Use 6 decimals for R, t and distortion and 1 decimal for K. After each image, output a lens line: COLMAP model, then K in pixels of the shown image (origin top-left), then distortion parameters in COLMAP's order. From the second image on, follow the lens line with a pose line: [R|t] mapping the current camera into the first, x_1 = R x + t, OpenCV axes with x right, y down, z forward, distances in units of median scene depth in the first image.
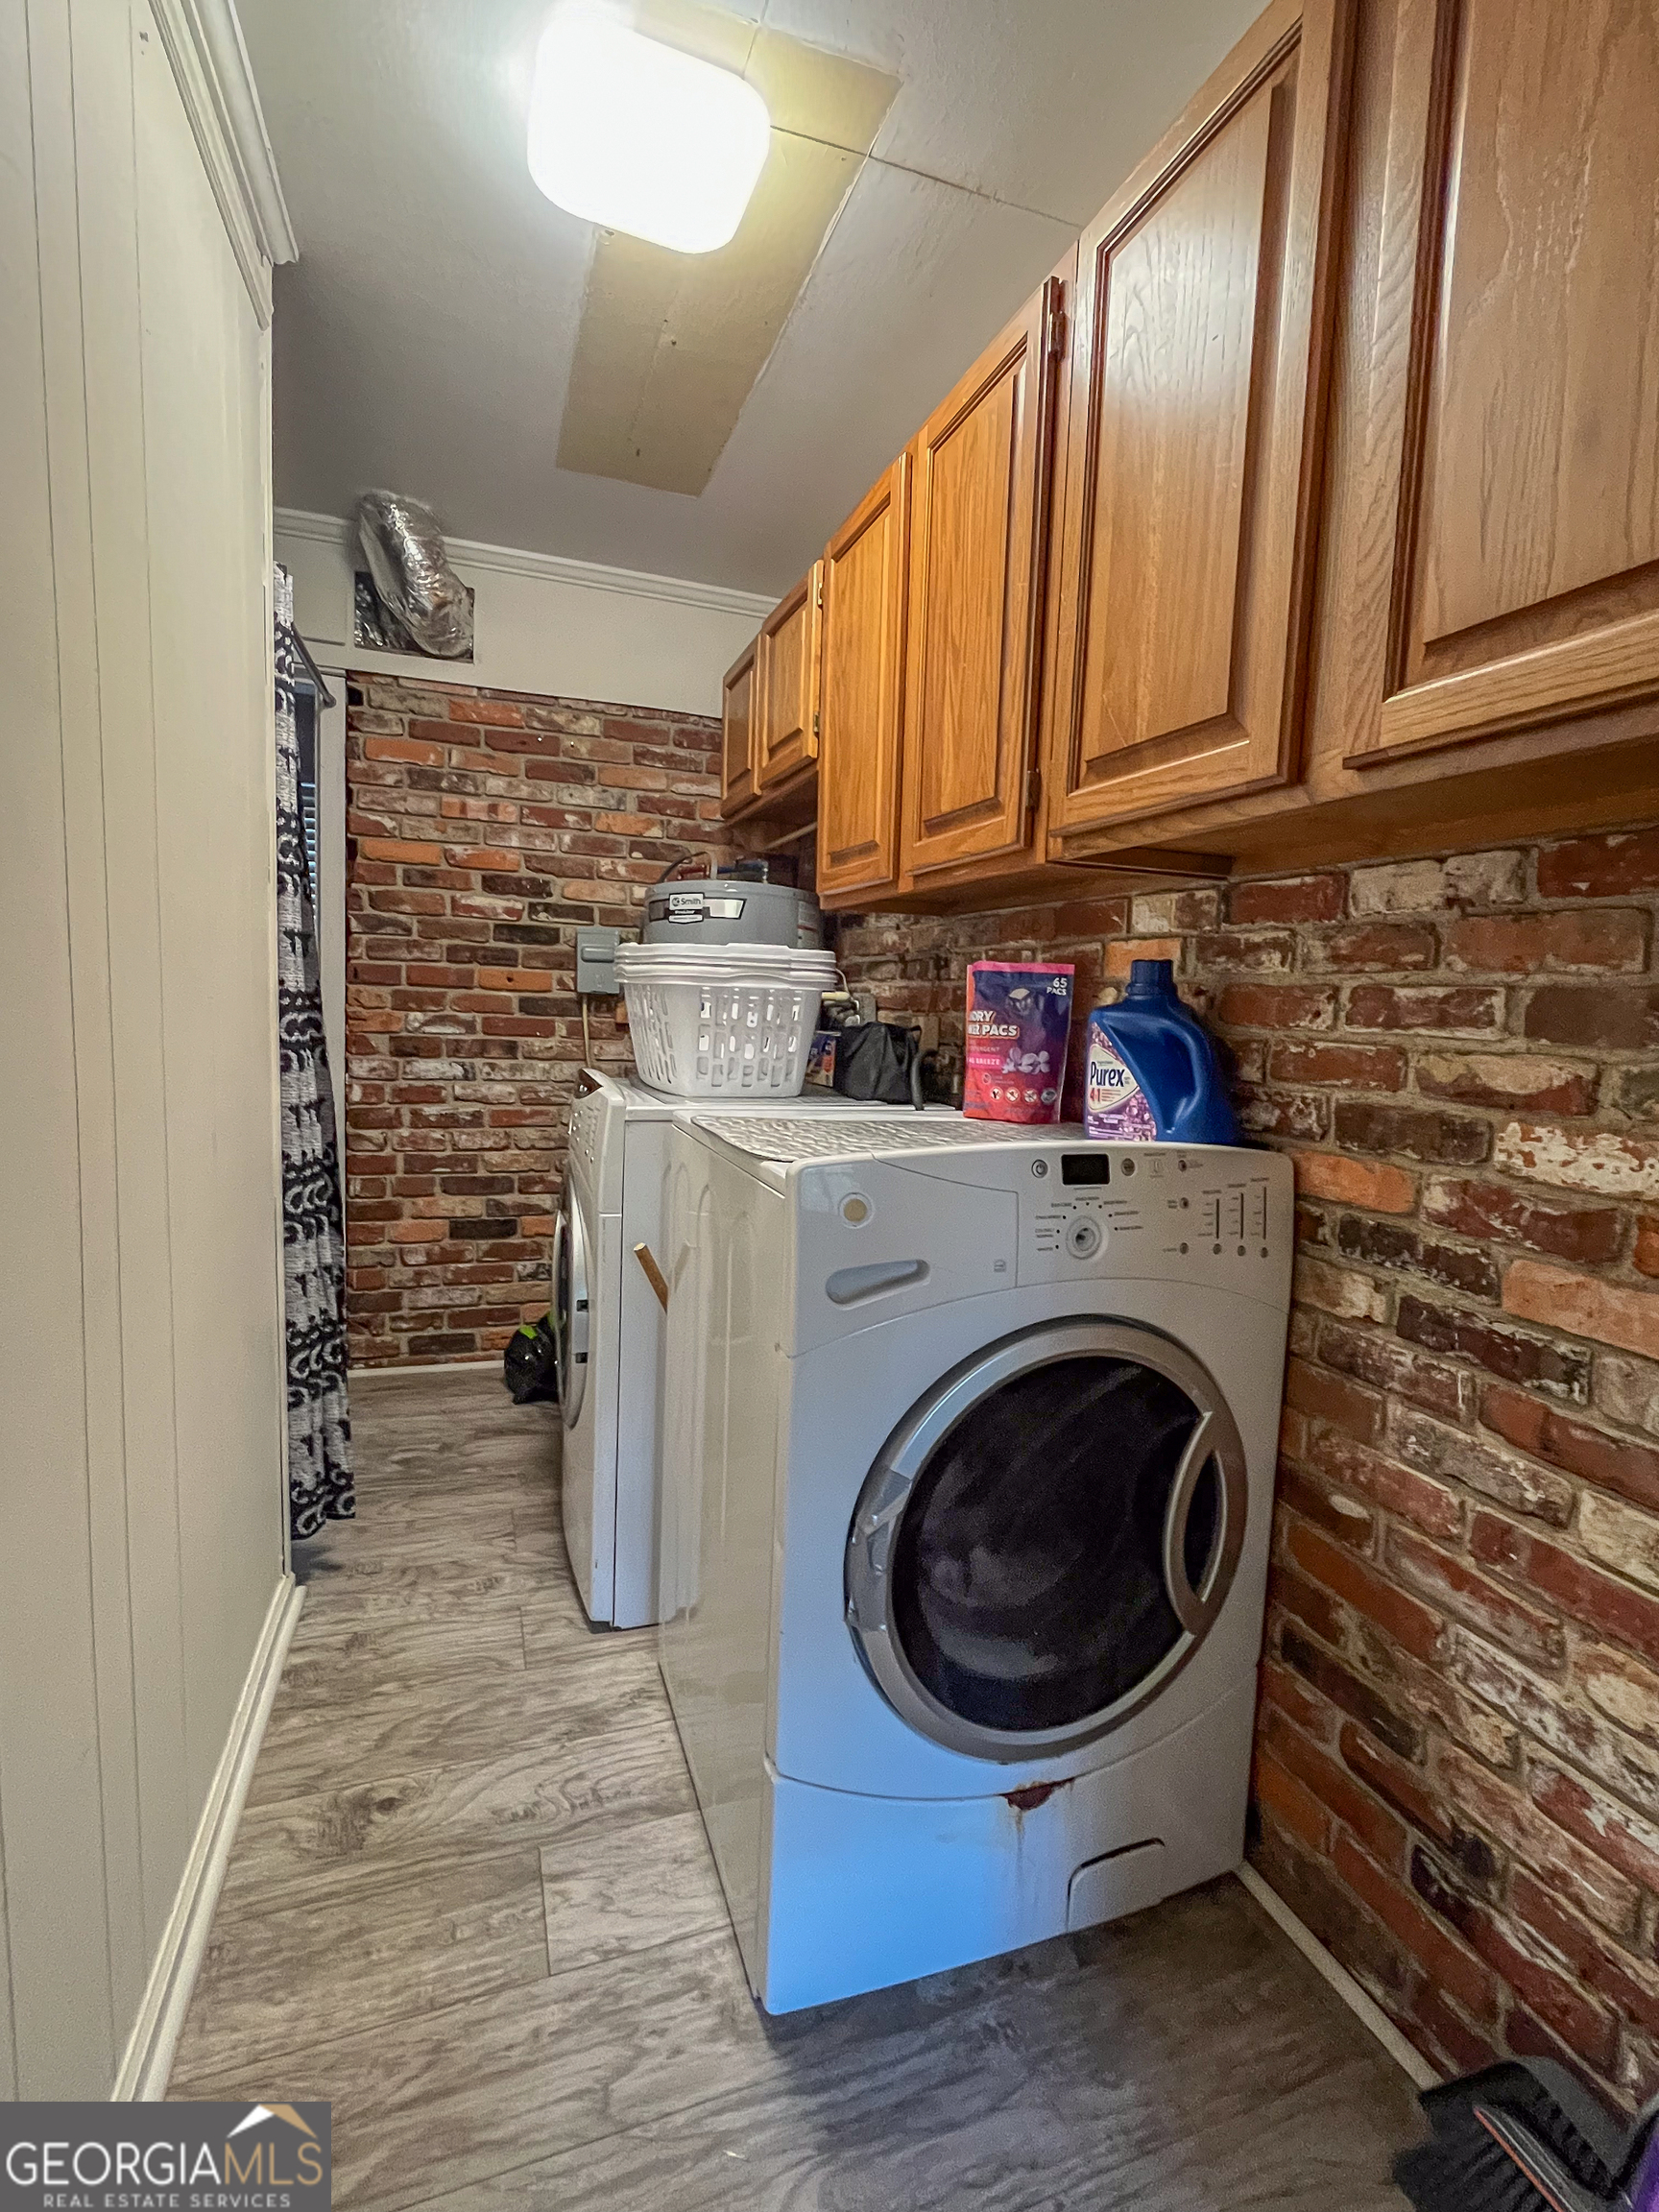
lens RADIAL K [[1019.4, 0, 840.1], [0, 1019.4, 1088.5], [0, 0, 1]] dist [0.001742, -0.002955]
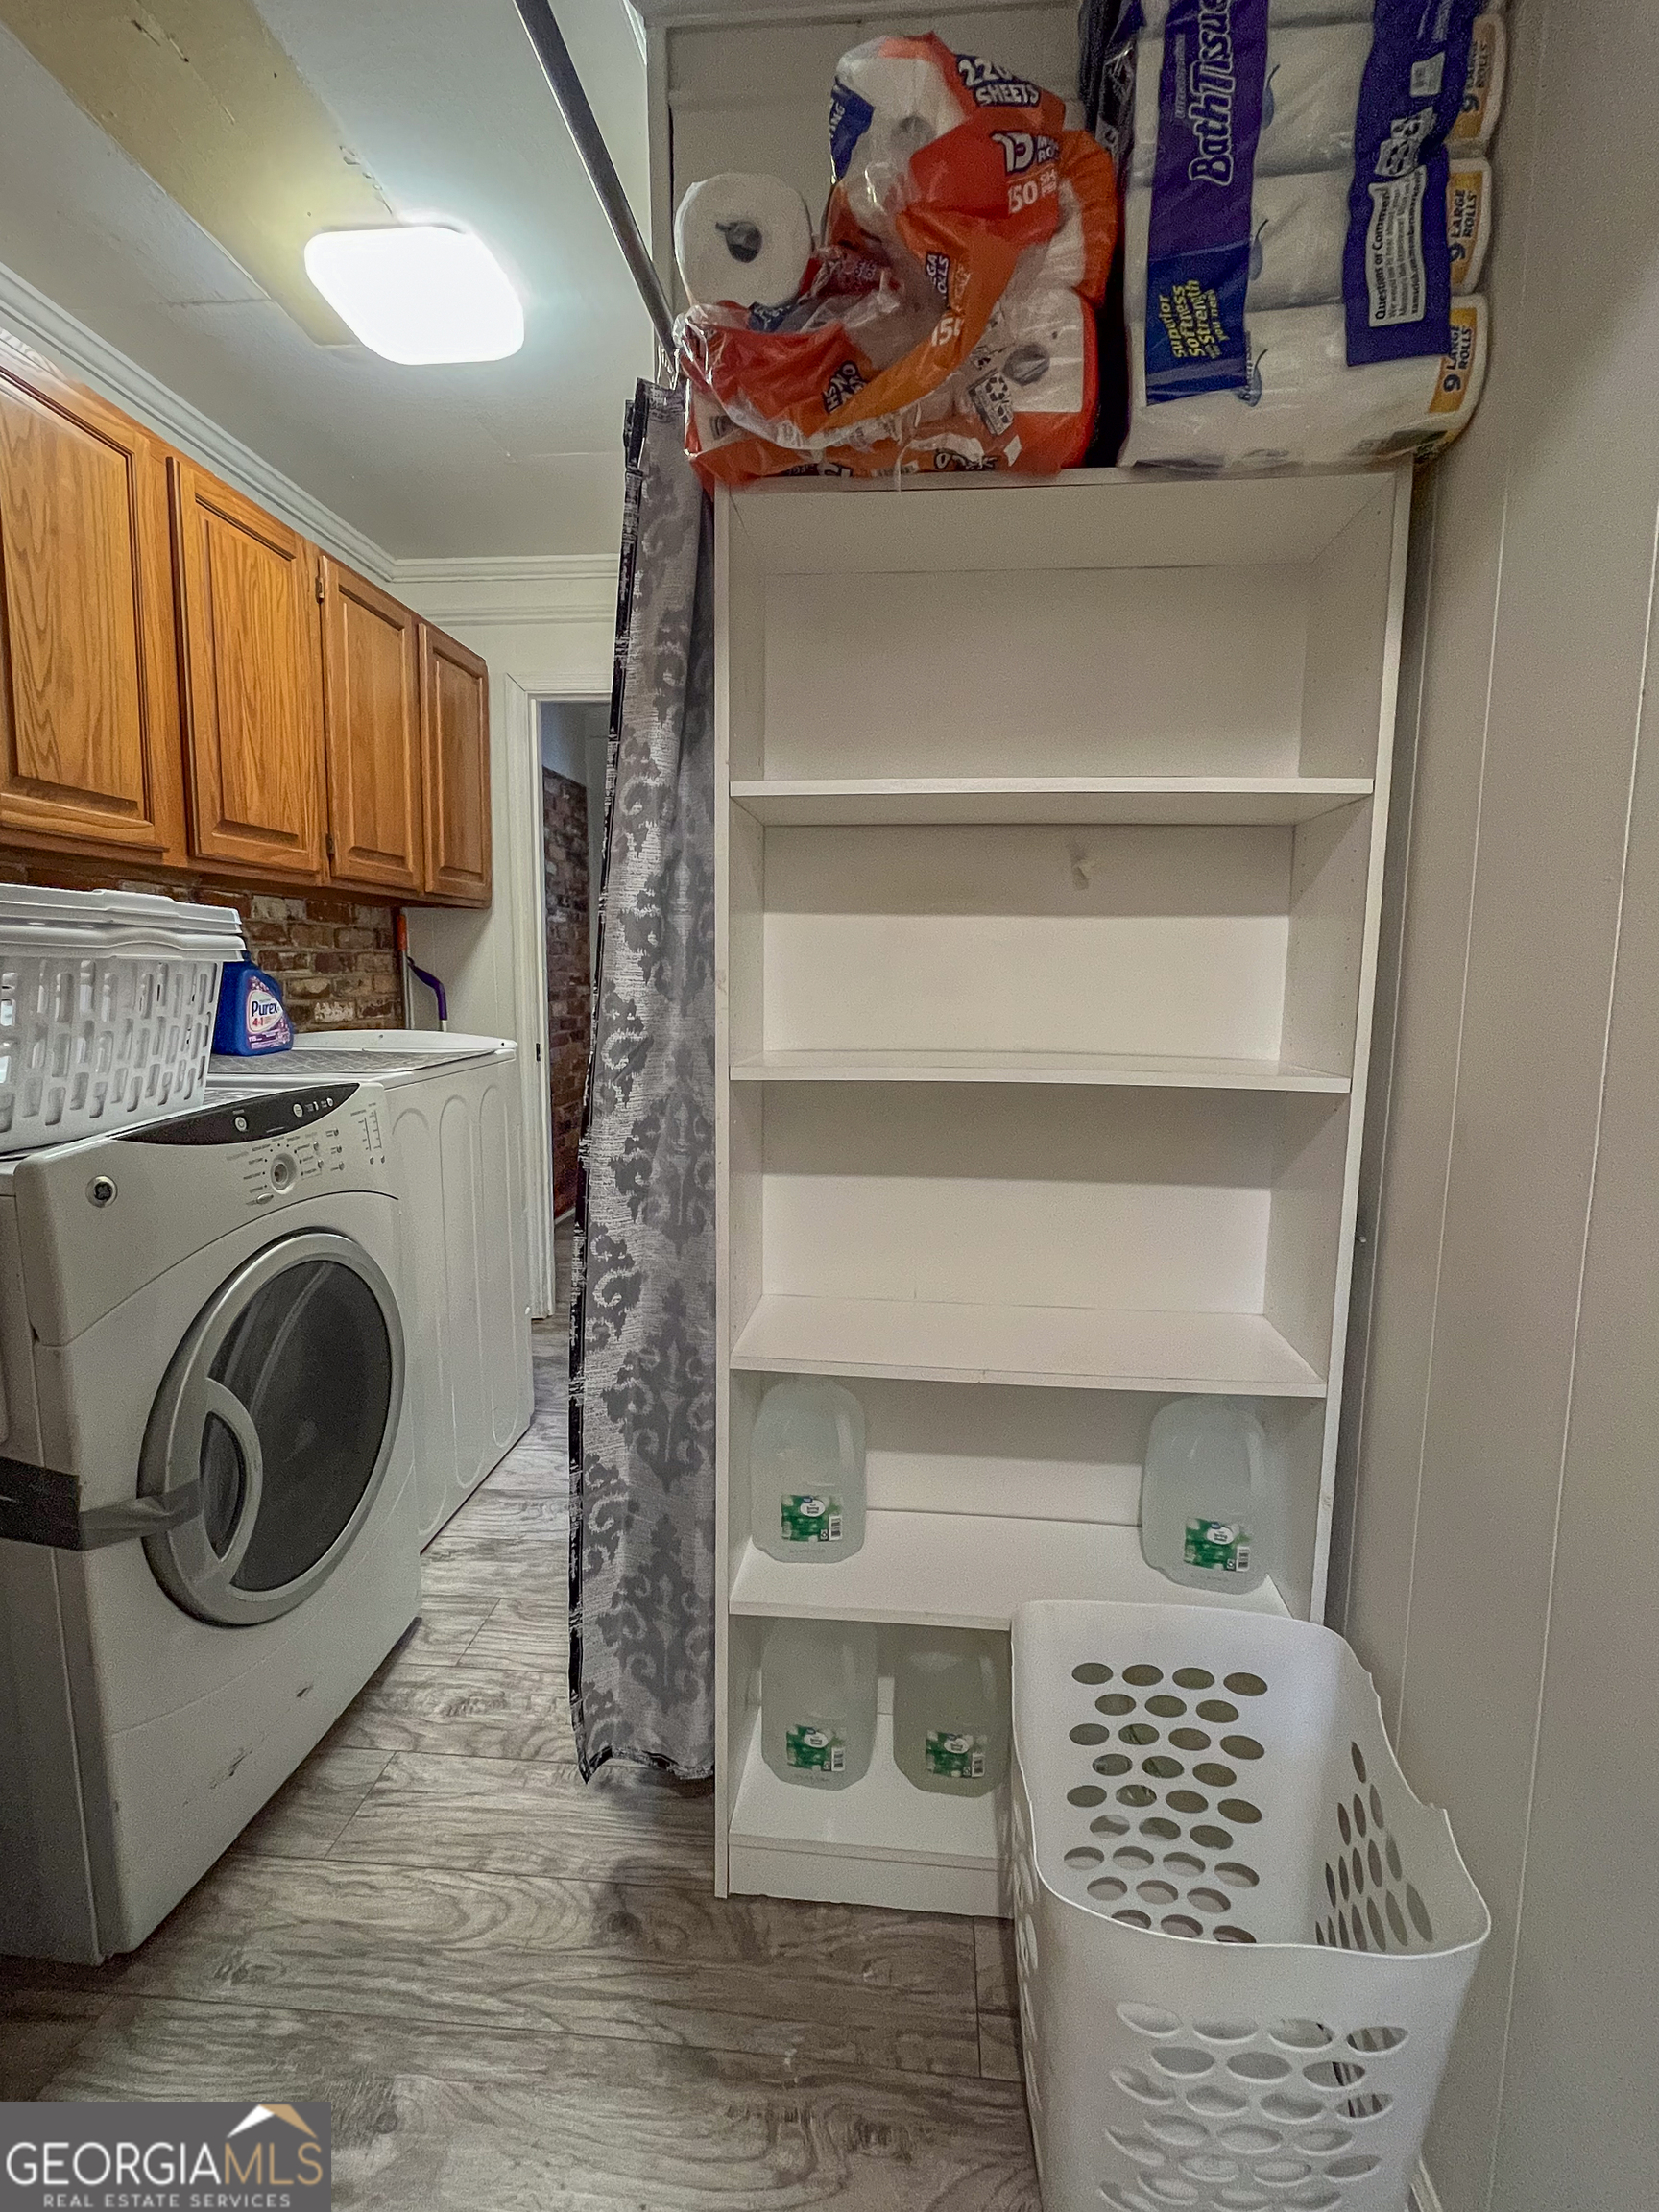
lens RADIAL K [[1019.4, 0, 831.1], [0, 1019.4, 1101.4], [0, 0, 1]] dist [0.001742, -0.002955]
pose [[-0.901105, -0.094905, 0.423087, -1.593320], [0.005101, 0.973365, 0.229206, -0.299417], [-0.433570, 0.208697, -0.876620, 2.599595]]
